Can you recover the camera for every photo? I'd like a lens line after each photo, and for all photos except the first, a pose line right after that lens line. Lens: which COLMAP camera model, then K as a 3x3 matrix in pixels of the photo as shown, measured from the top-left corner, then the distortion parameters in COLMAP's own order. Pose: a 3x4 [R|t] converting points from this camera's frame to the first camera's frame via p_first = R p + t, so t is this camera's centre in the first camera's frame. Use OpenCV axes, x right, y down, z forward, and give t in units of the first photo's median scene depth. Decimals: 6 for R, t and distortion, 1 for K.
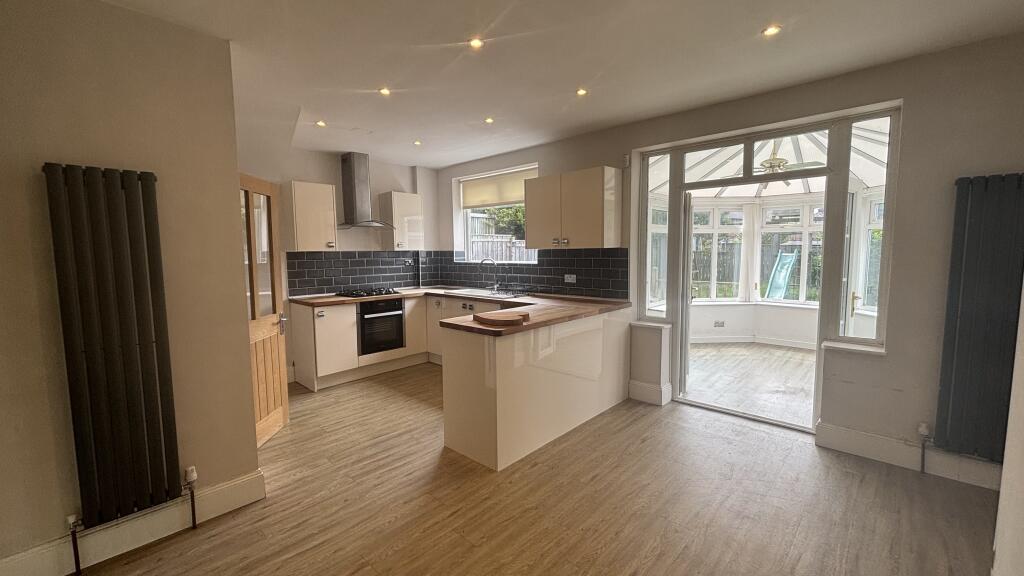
lens RADIAL K [[414.4, 0, 513.0], [0, 414.4, 284.6], [0, 0, 1]] dist [-0.001459, -0.000333]
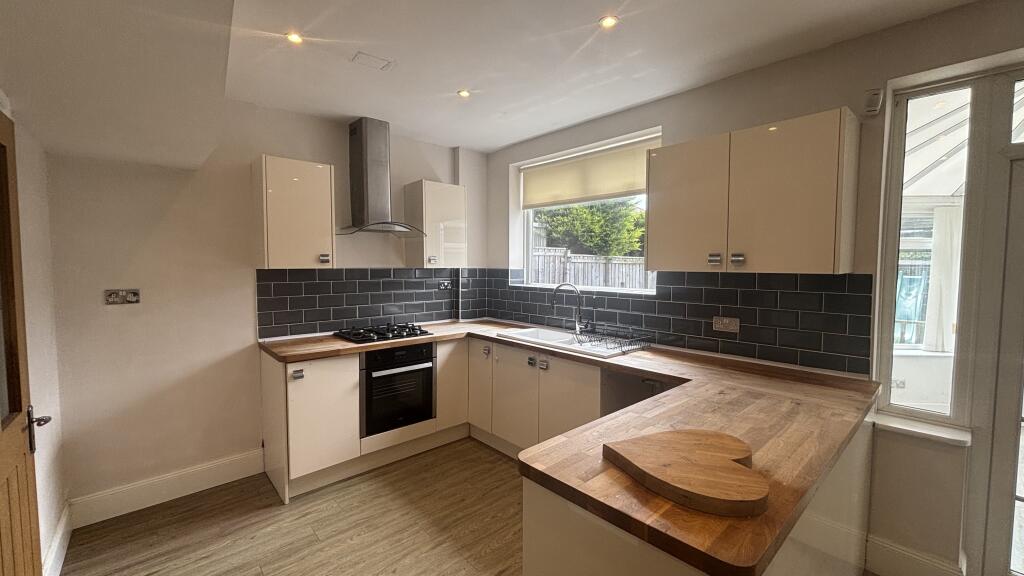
lens RADIAL K [[414.4, 0, 509.9], [0, 414.4, 282.0], [0, 0, 1]] dist [-0.001459, -0.000333]
pose [[0.996341, 0.018899, -0.083346, -0.102204], [-0.022122, 0.999036, -0.037915, -0.041886], [0.082549, 0.039620, 0.995799, 0.386344]]
